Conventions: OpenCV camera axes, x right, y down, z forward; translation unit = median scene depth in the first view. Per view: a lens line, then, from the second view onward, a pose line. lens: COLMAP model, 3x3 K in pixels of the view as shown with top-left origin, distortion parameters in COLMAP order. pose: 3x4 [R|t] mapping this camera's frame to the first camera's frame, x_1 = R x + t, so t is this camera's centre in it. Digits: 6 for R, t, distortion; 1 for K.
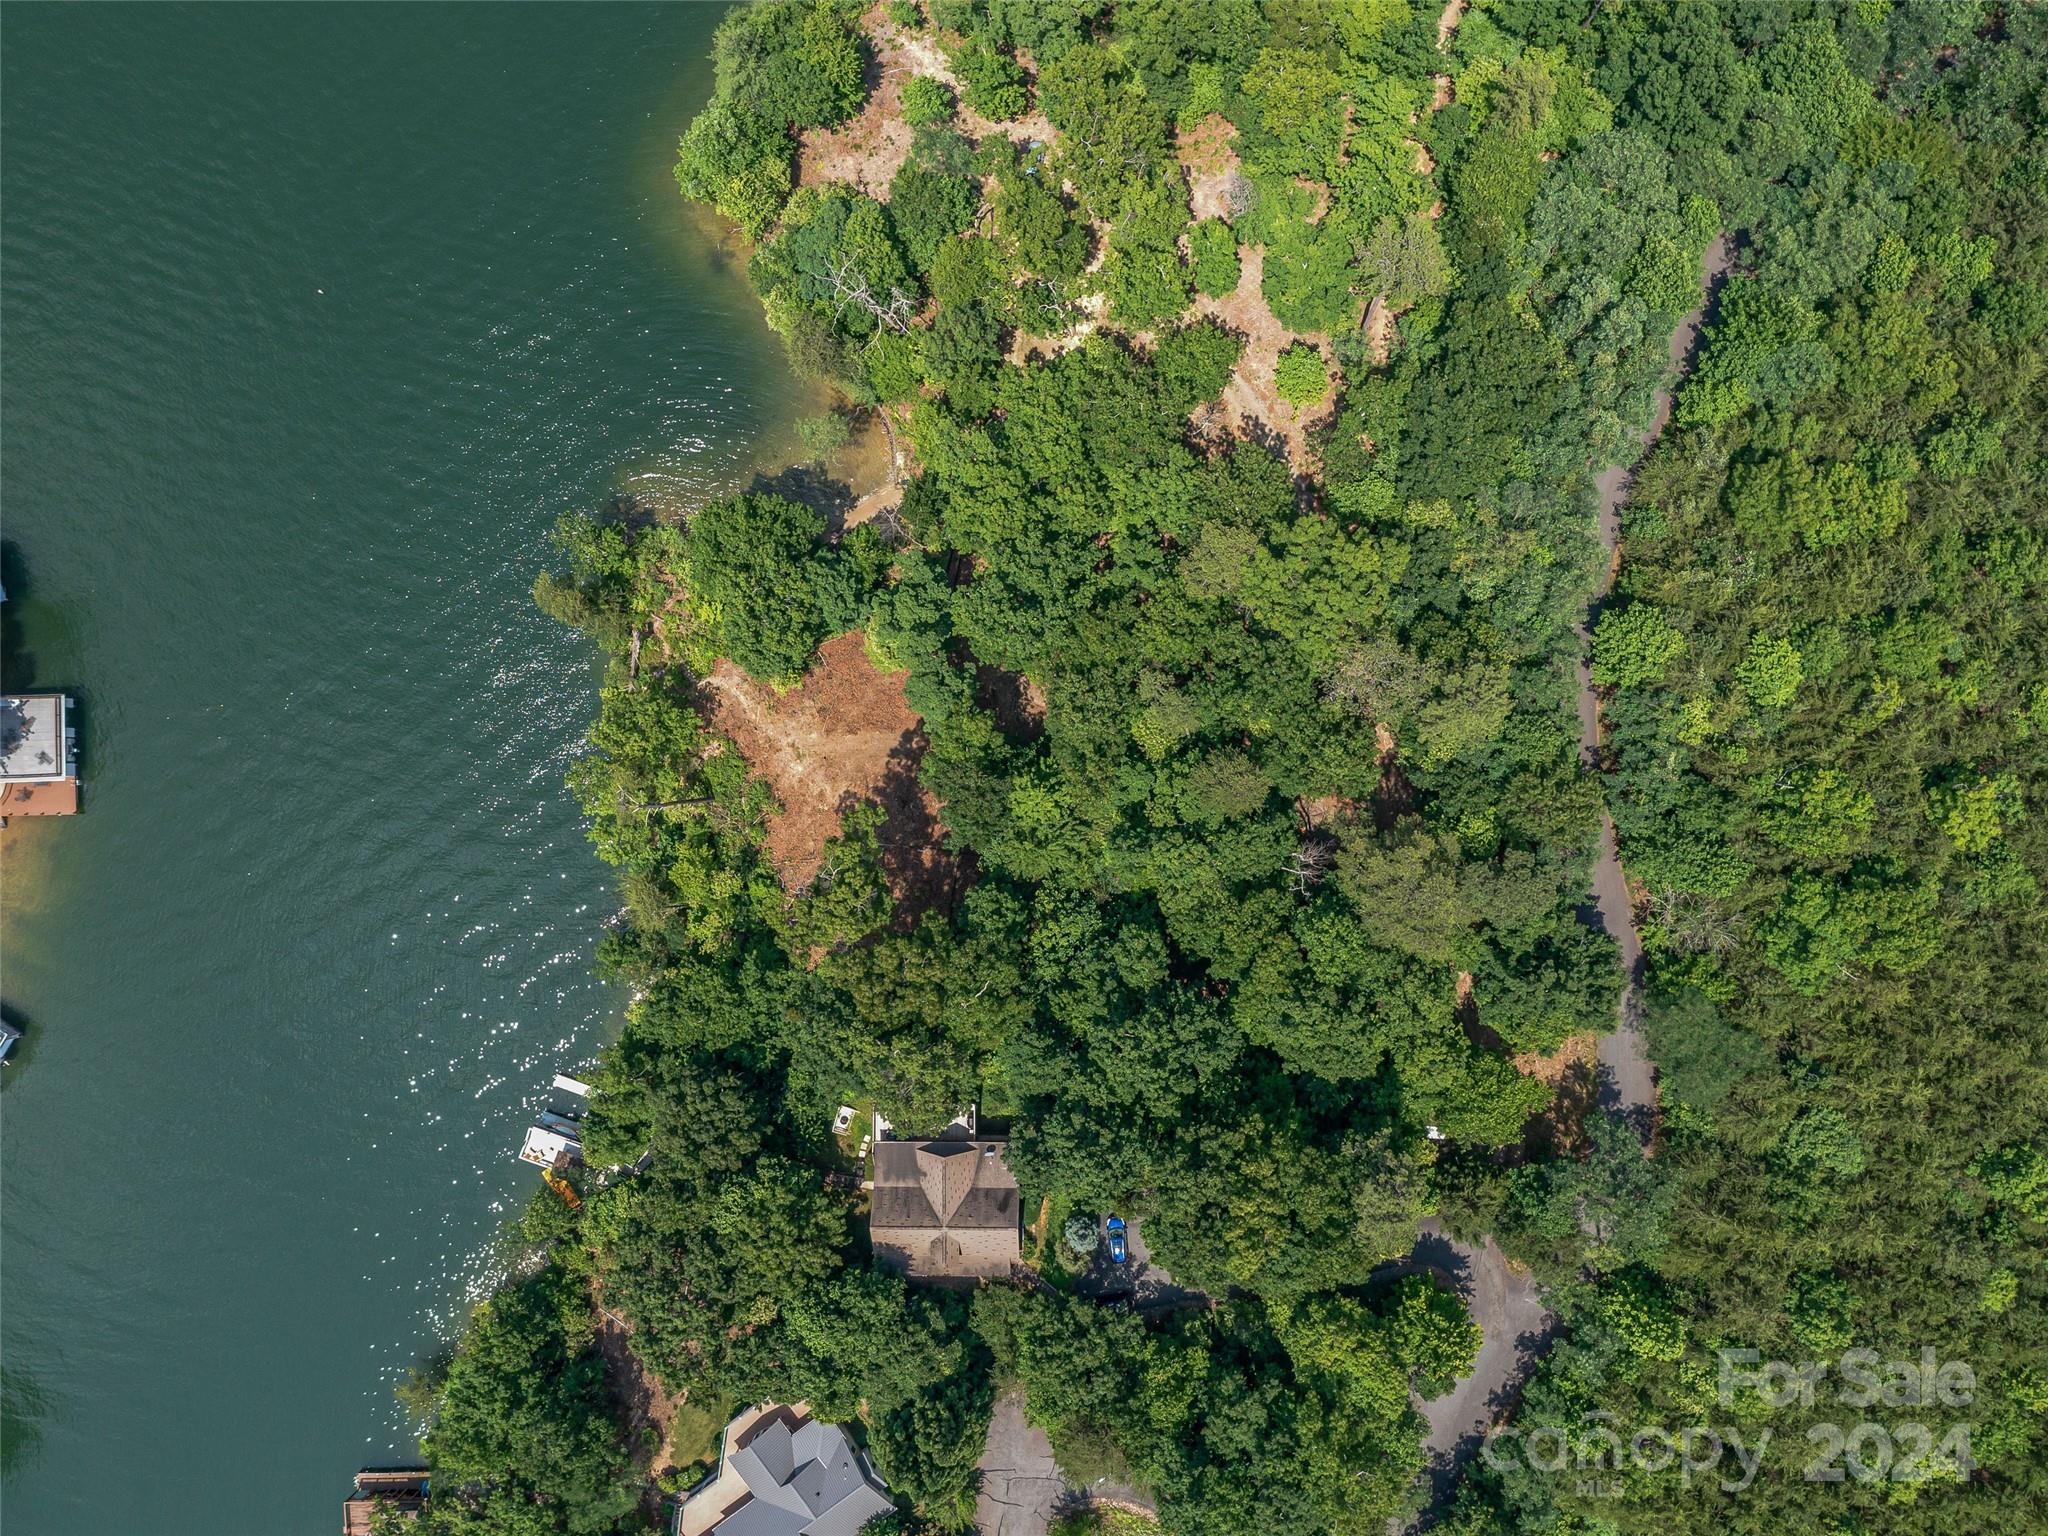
lens RADIAL K [[1817.7, 0, 1020.2], [0, 1817.7, 757.6], [0, 0, 1]] dist [-0.026265, -0.002069]
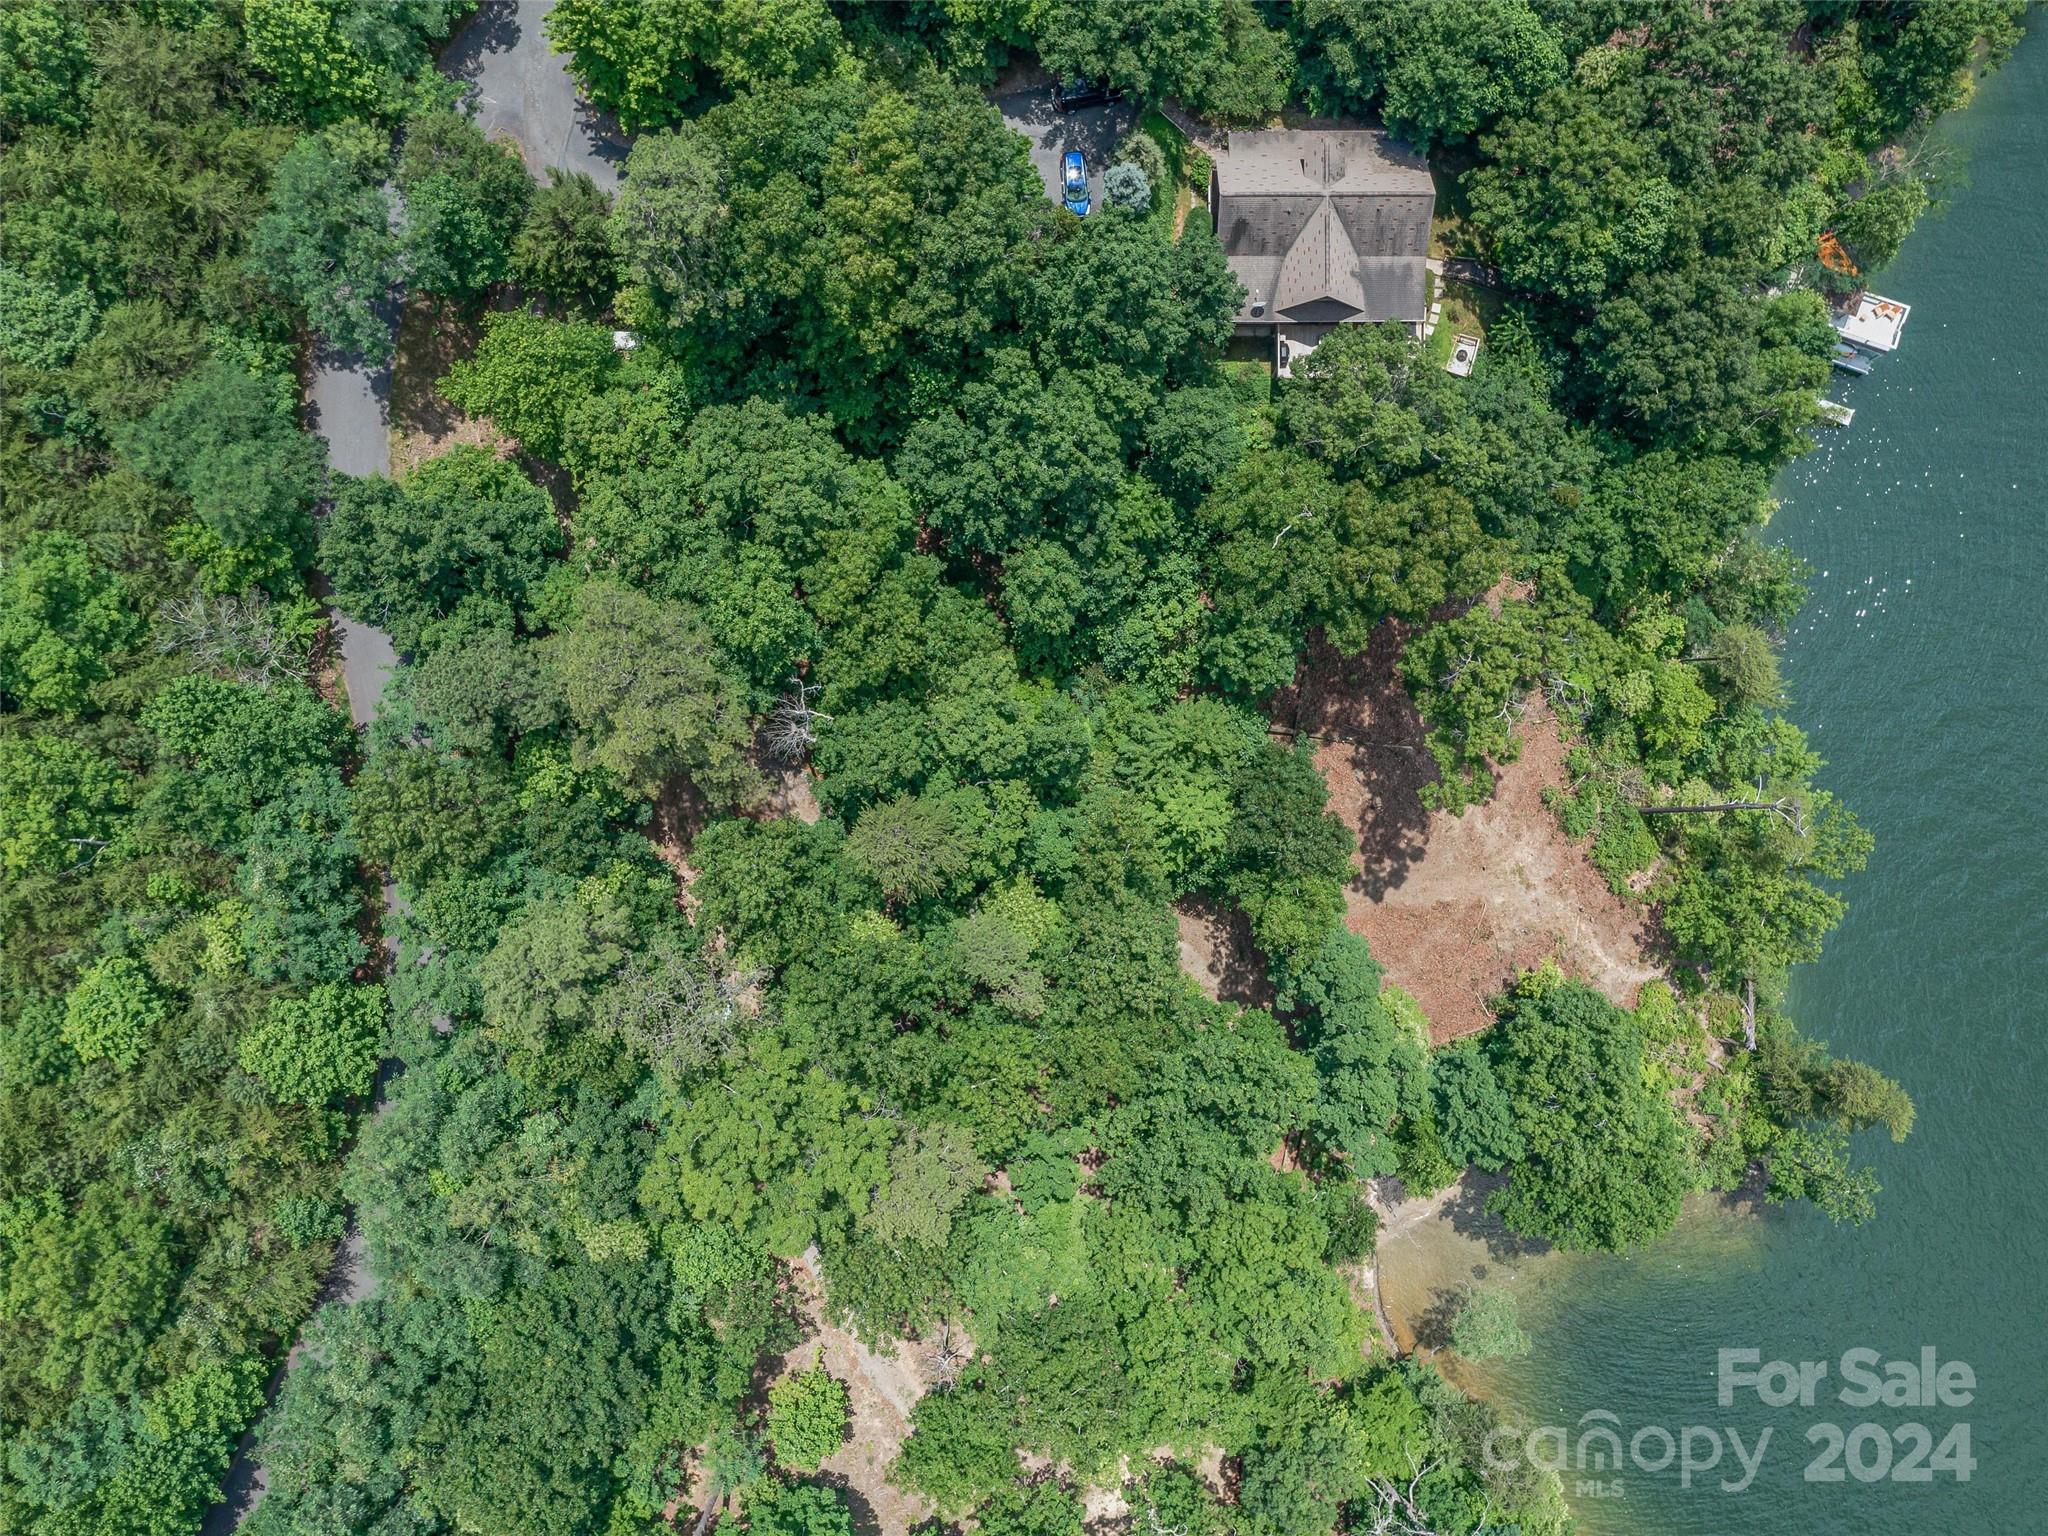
lens RADIAL K [[1814.6, 0, 1024.0], [0, 1814.6, 768.0], [0, 0, 1]] dist [-0.041725, 0.005471]
pose [[-0.997824, -0.002628, 0.065887, 0.028457], [0.003895, -0.999810, 0.019107, 0.028558], [0.065825, 0.019322, 0.997644, 0.323186]]
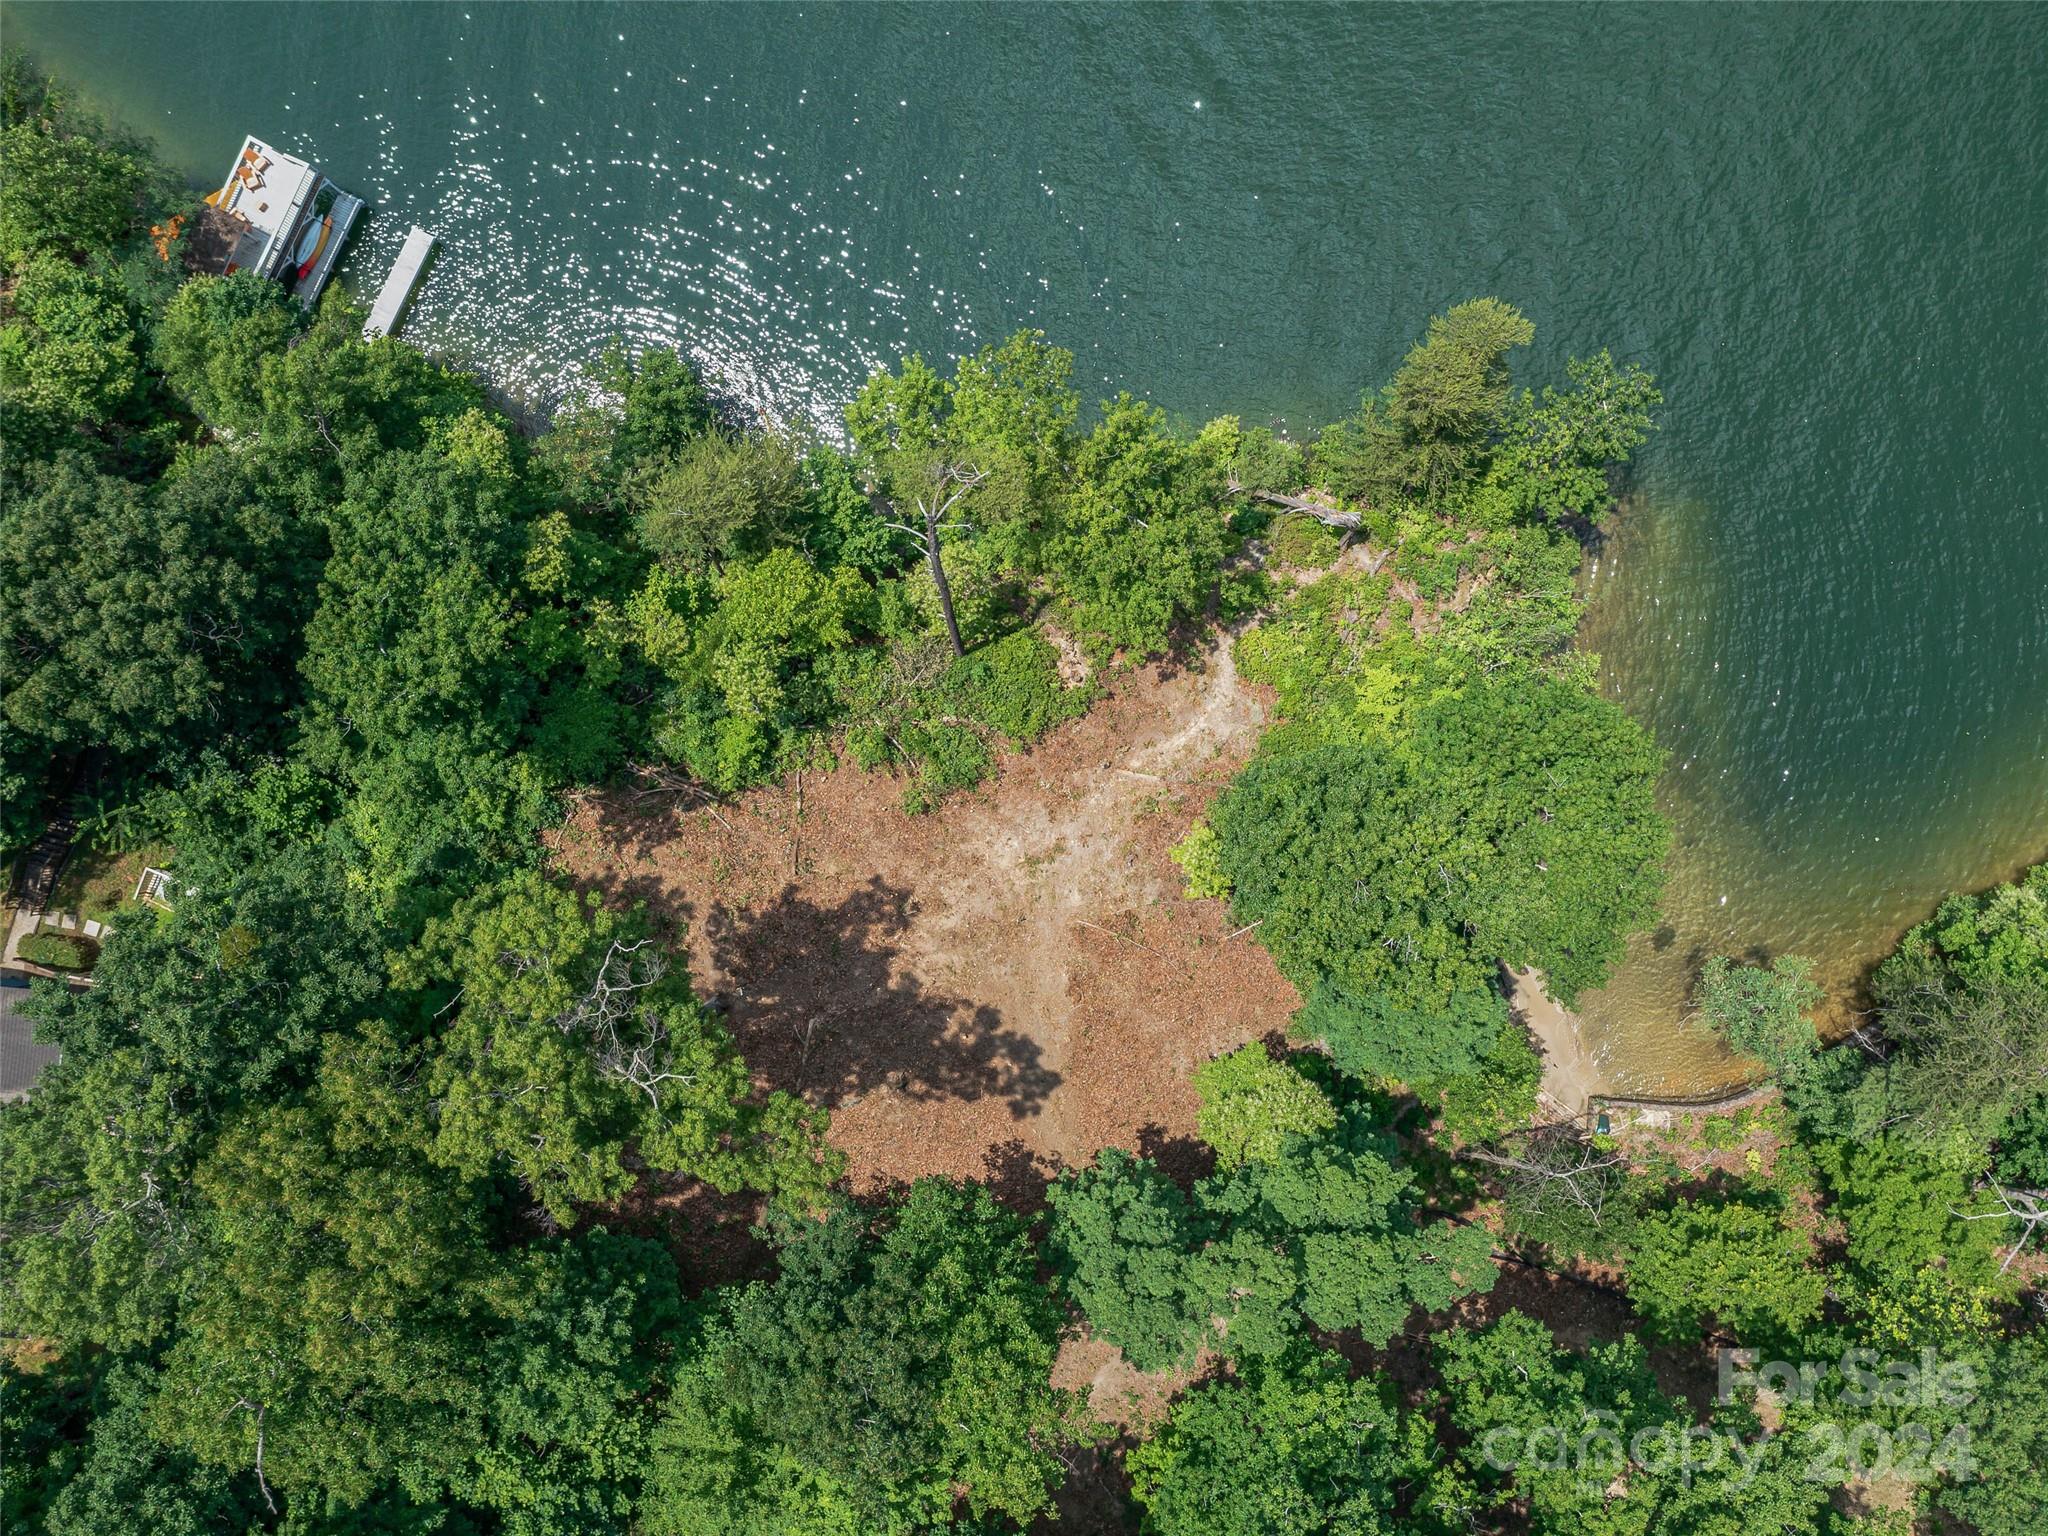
lens RADIAL K [[1817.7, 0, 1020.2], [0, 1817.7, 757.6], [0, 0, 1]] dist [-0.026265, -0.002069]
pose [[-0.117578, 0.992745, 0.025159, -0.178864], [-0.991849, -0.118649, 0.046461, -0.017601], [0.049109, -0.019492, 0.998603, 0.636855]]
